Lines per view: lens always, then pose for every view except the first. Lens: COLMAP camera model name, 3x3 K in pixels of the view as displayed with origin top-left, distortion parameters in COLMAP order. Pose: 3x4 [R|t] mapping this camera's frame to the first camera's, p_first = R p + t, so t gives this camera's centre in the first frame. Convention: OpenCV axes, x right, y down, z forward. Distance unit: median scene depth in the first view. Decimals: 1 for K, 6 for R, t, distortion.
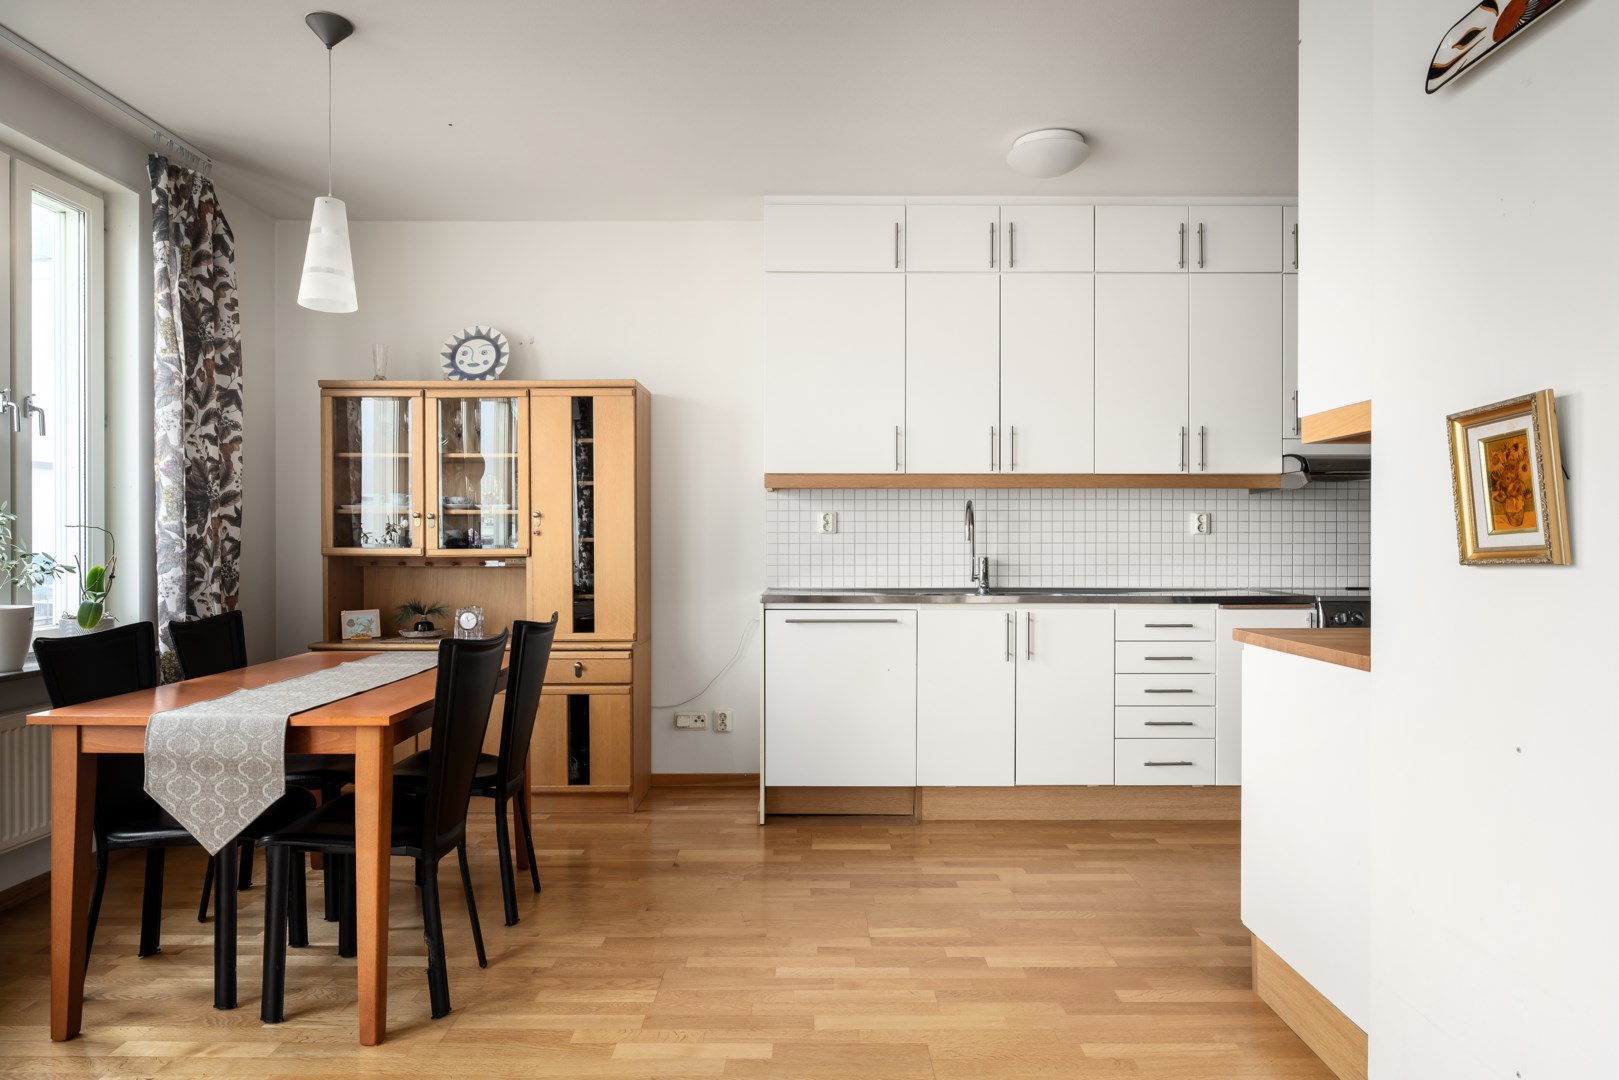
lens RADIAL K [[1024.9, 0, 792.6], [0, 1024.9, 524.4], [0, 0, 1]] dist [0.003585, 0.001042]
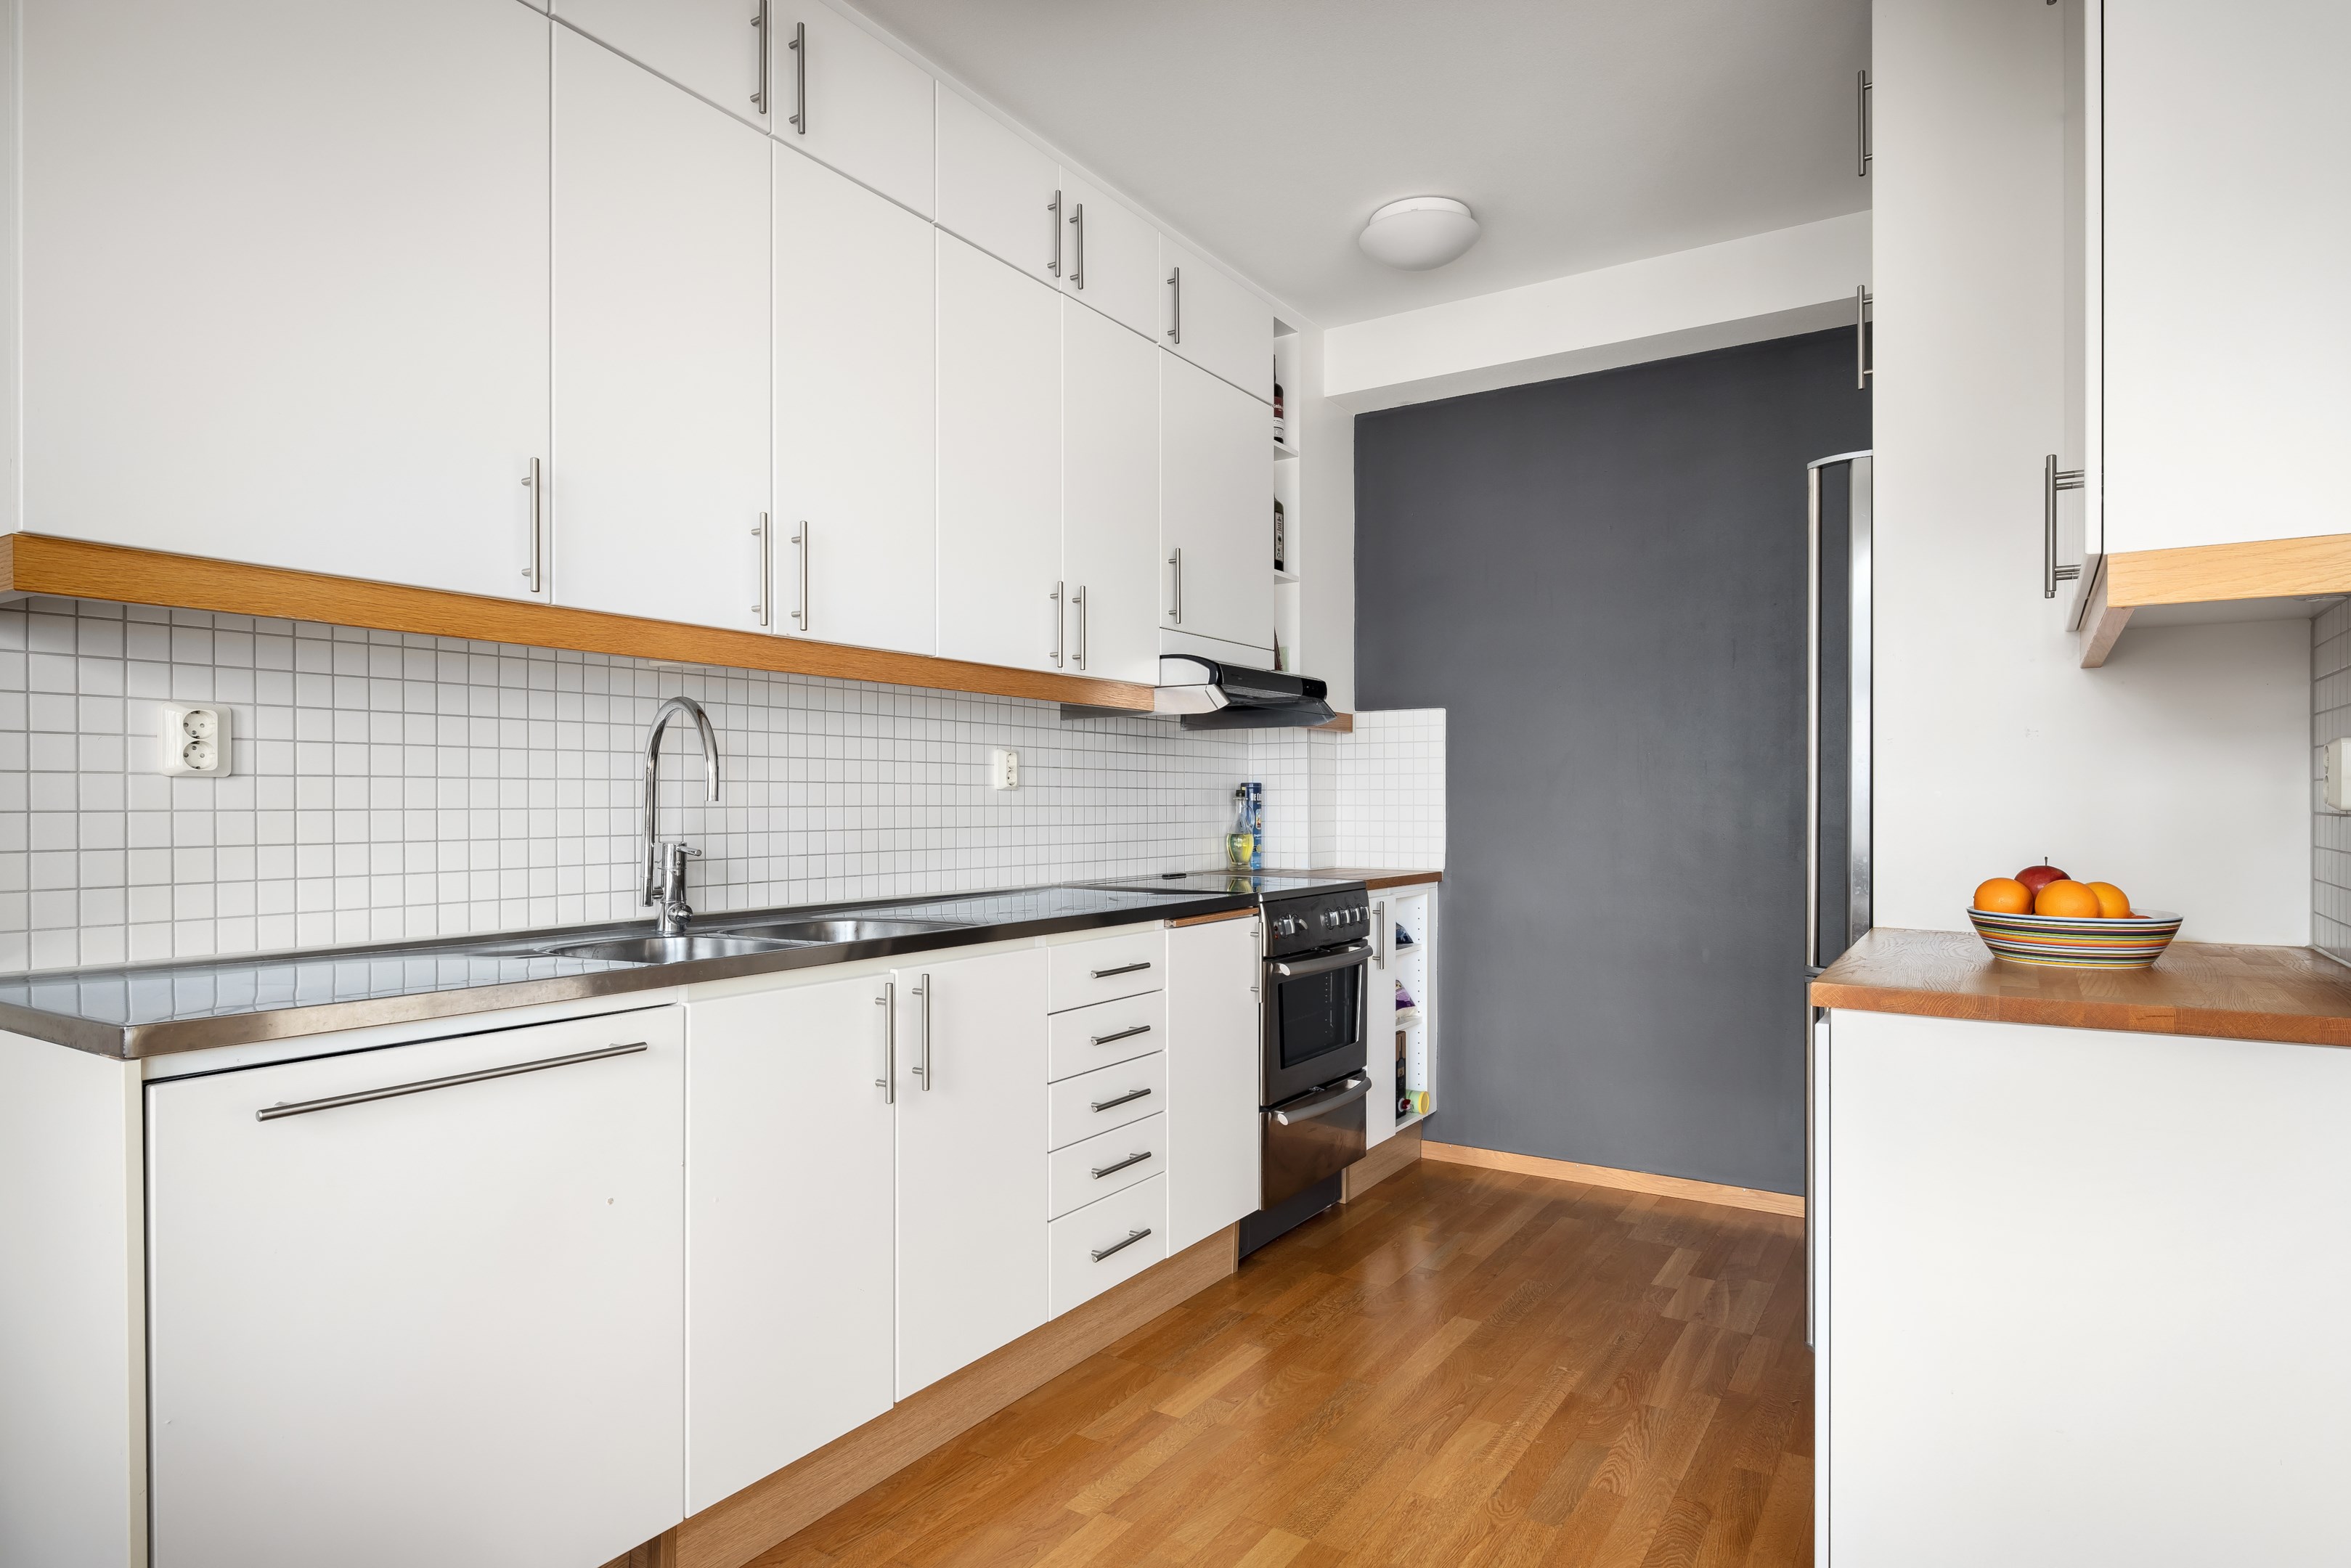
lens RADIAL K [[1319.4, 0, 1180.1], [0, 1319.4, 800.9], [0, 0, 1]] dist [0.004439, 0.000849]
pose [[0.525841, 0.000236, 0.850583, -0.148613], [-0.015166, 0.999844, 0.009098, 0.008091], [-0.850448, -0.017684, 0.525762, 0.560345]]
